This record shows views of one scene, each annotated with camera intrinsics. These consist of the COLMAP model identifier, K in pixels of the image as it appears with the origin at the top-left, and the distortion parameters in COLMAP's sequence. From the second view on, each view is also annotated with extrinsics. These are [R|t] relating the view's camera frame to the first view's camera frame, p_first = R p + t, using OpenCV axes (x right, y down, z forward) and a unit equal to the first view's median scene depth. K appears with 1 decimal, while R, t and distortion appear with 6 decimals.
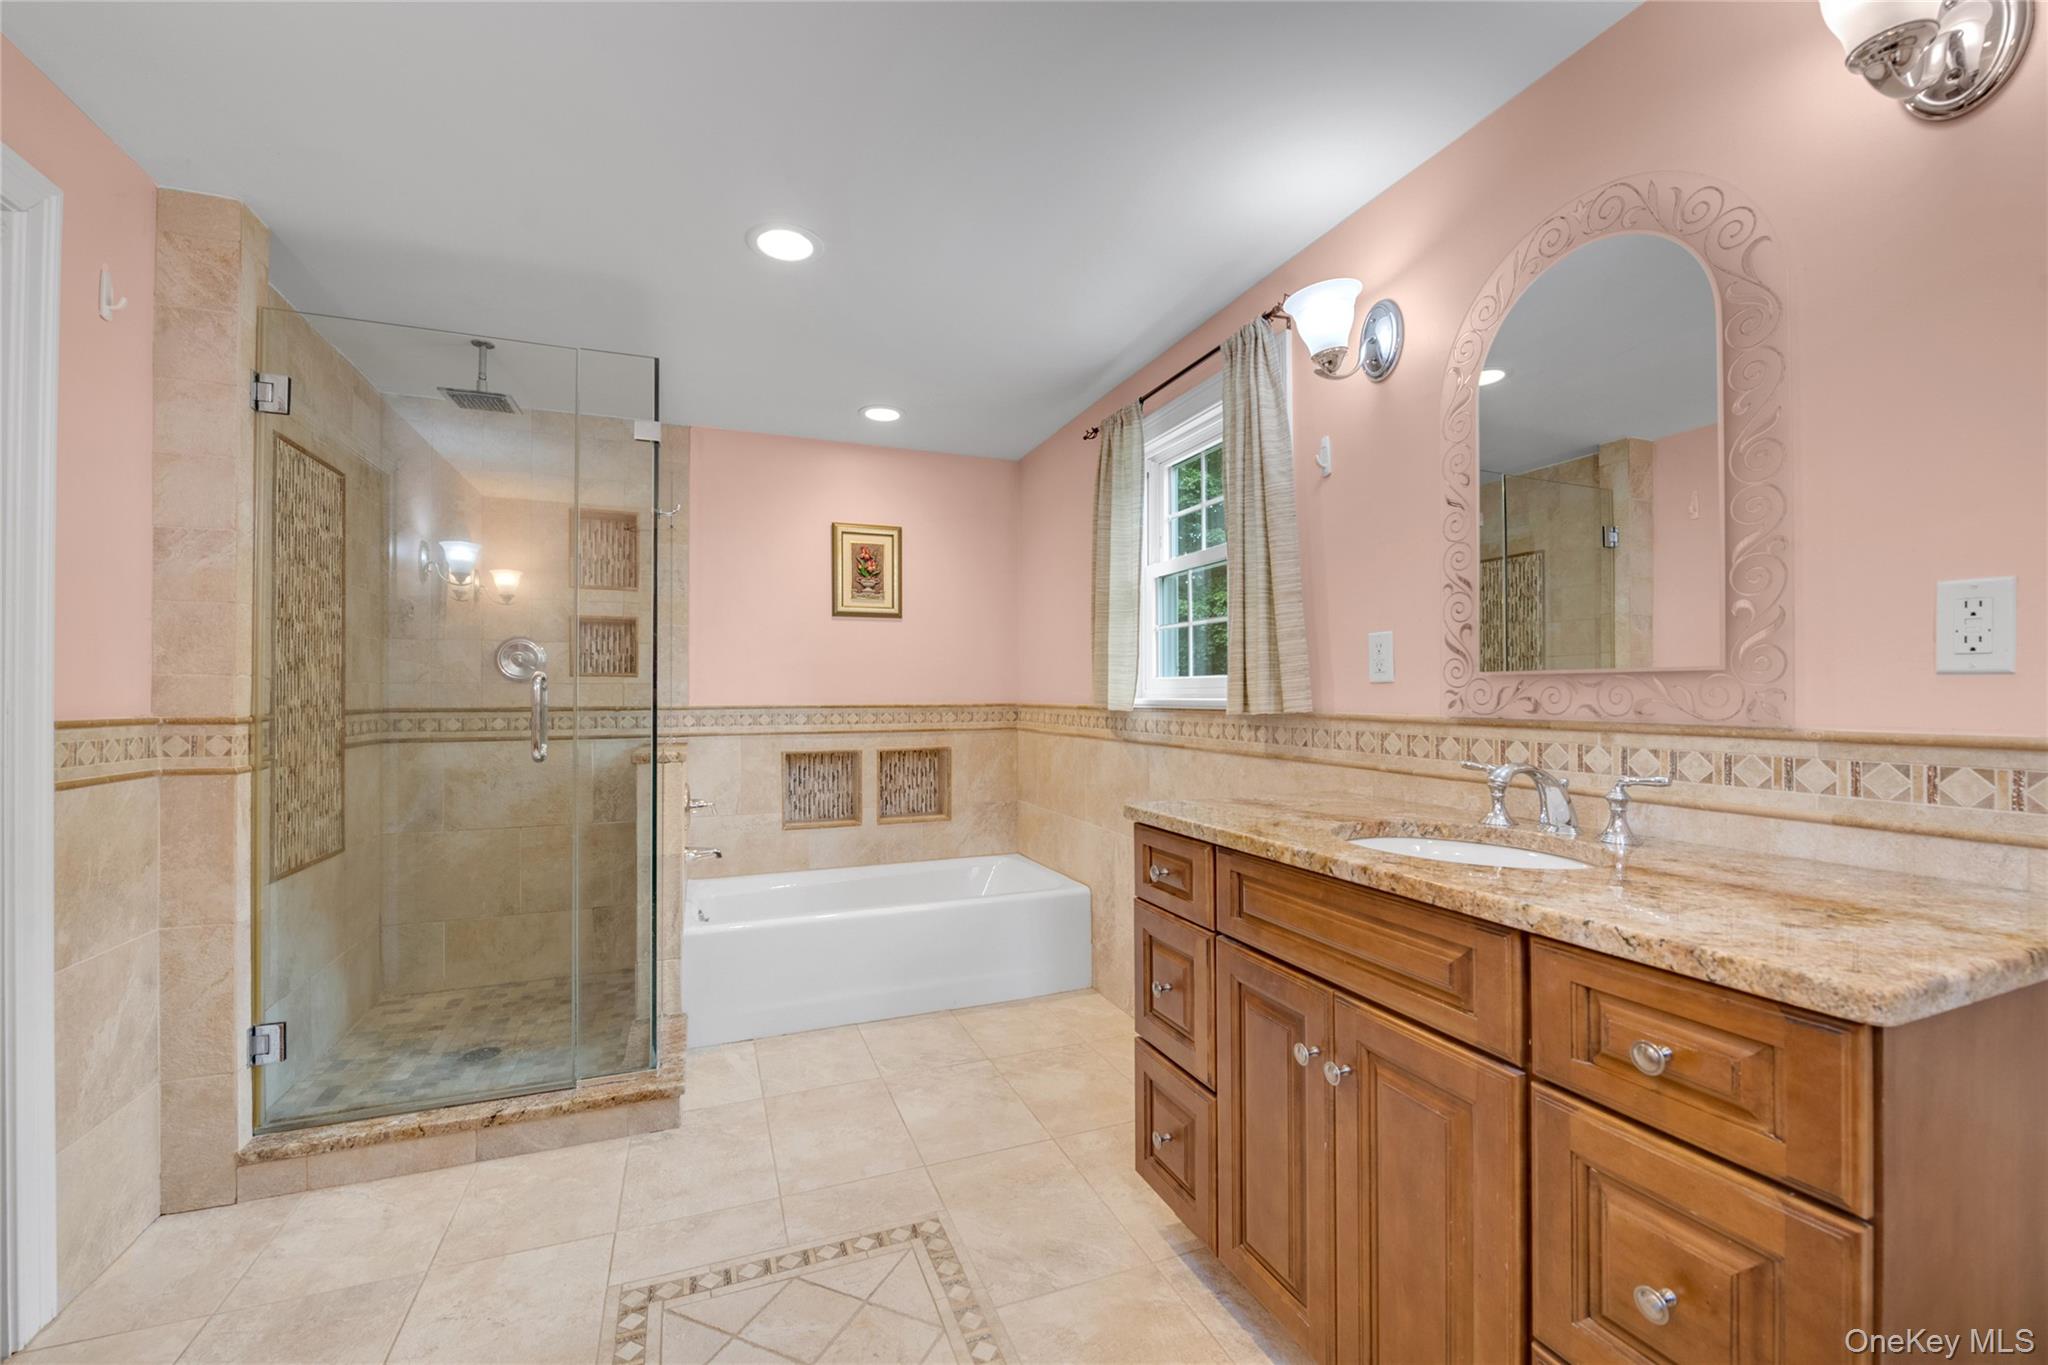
lens RADIAL K [[823.3, 0, 1026.5], [0, 823.3, 684.5], [0, 0, 1]] dist [-0.009104, -0.000304]
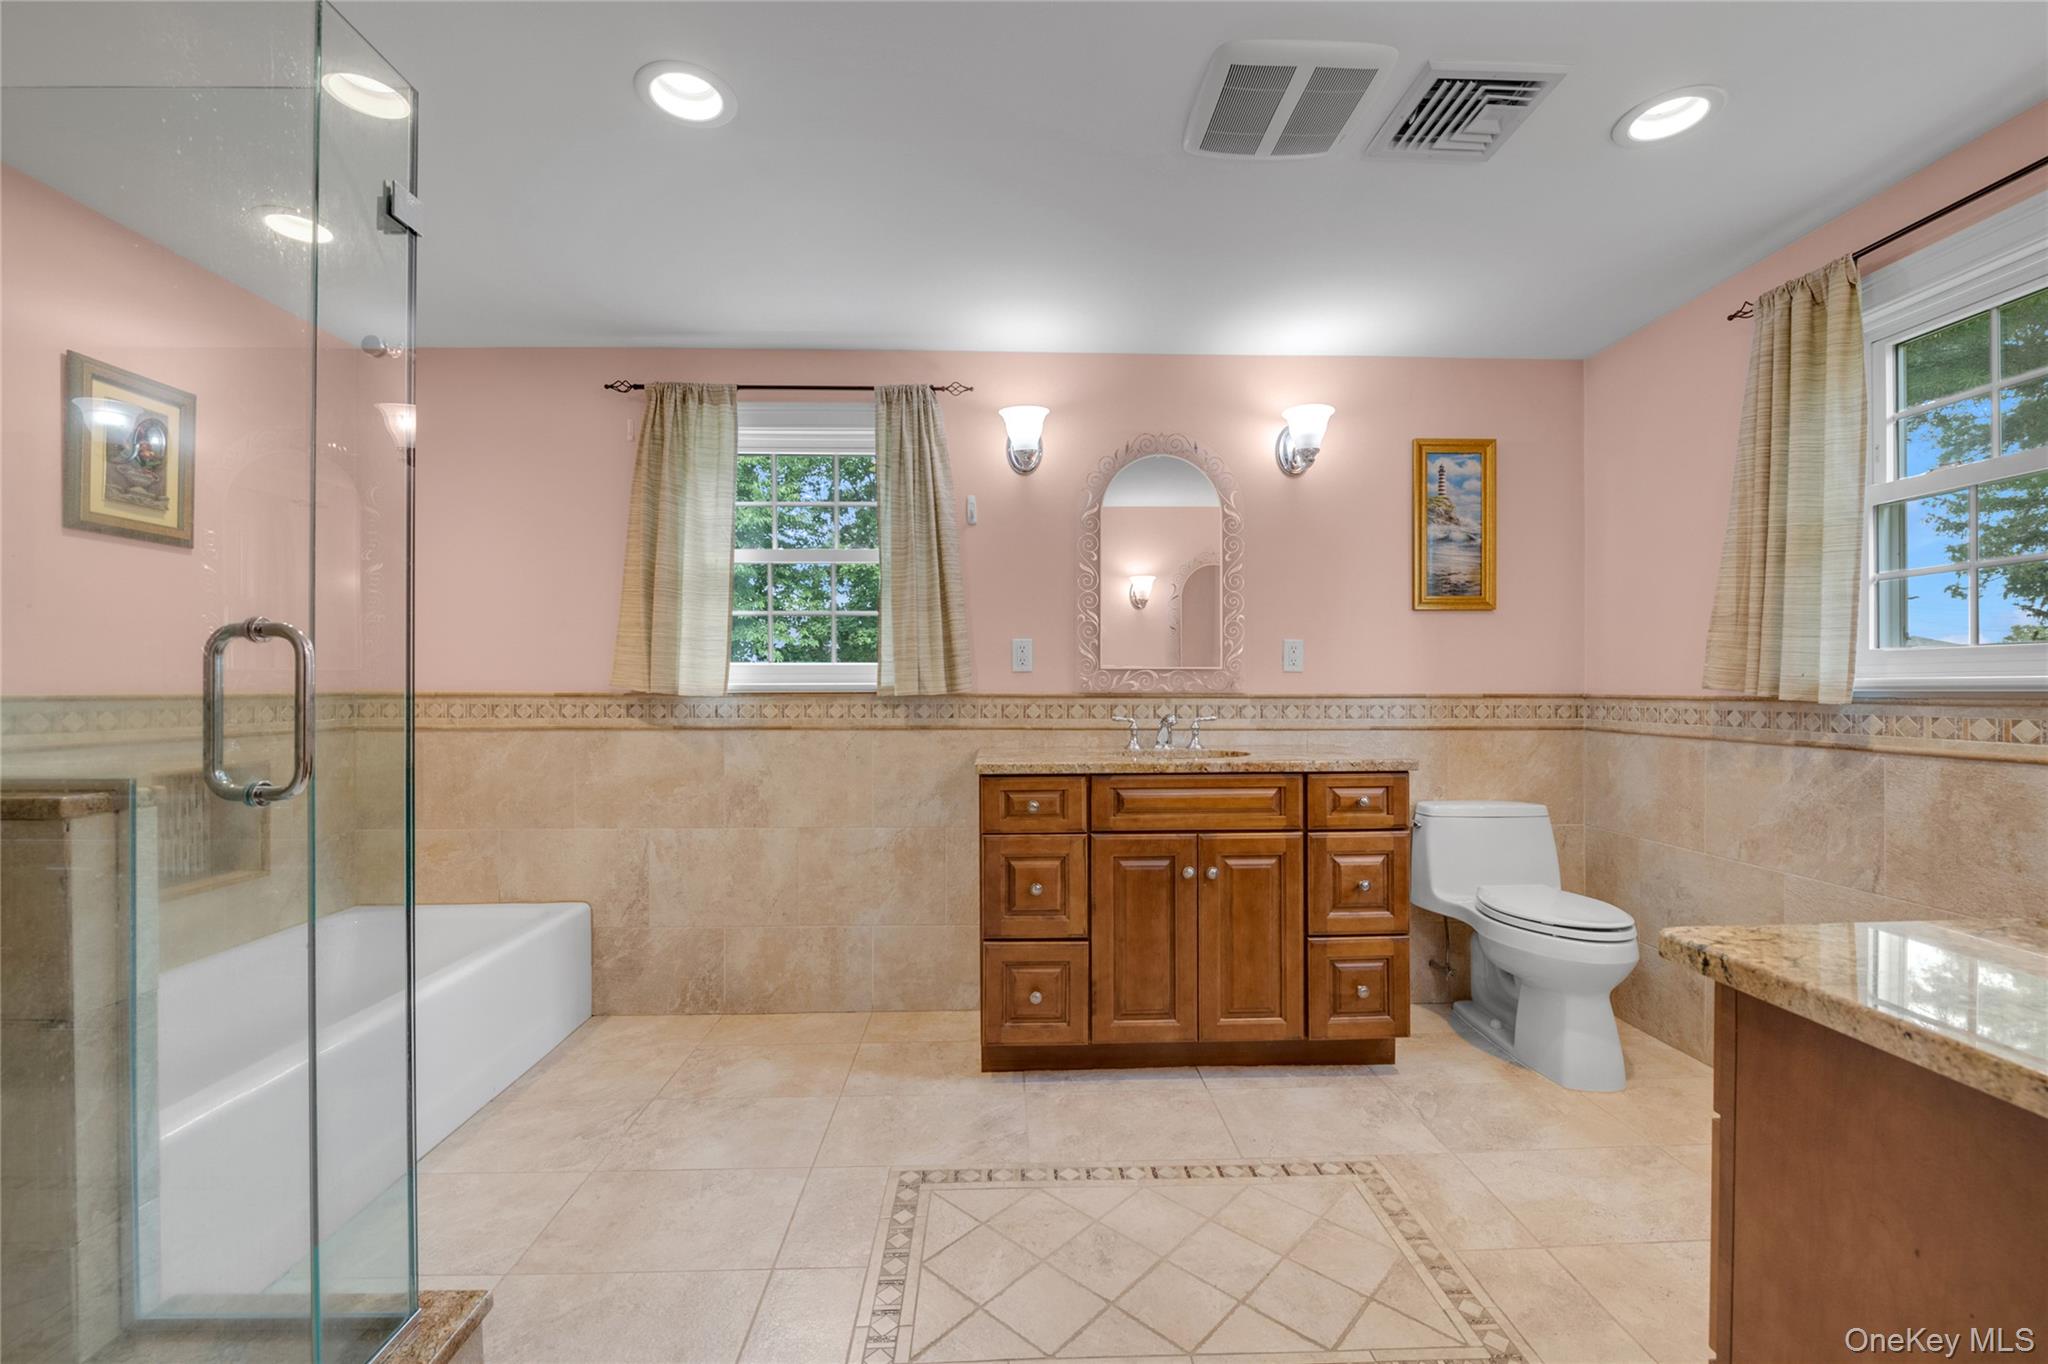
lens RADIAL K [[823.3, 0, 1025.6], [0, 823.3, 686.5], [0, 0, 1]] dist [-0.009104, -0.000304]
pose [[0.340268, 0.001553, 0.940327, -0.948502], [-0.010808, 0.999939, 0.002260, 0.020176], [-0.940266, -0.010932, 0.340264, 0.448956]]
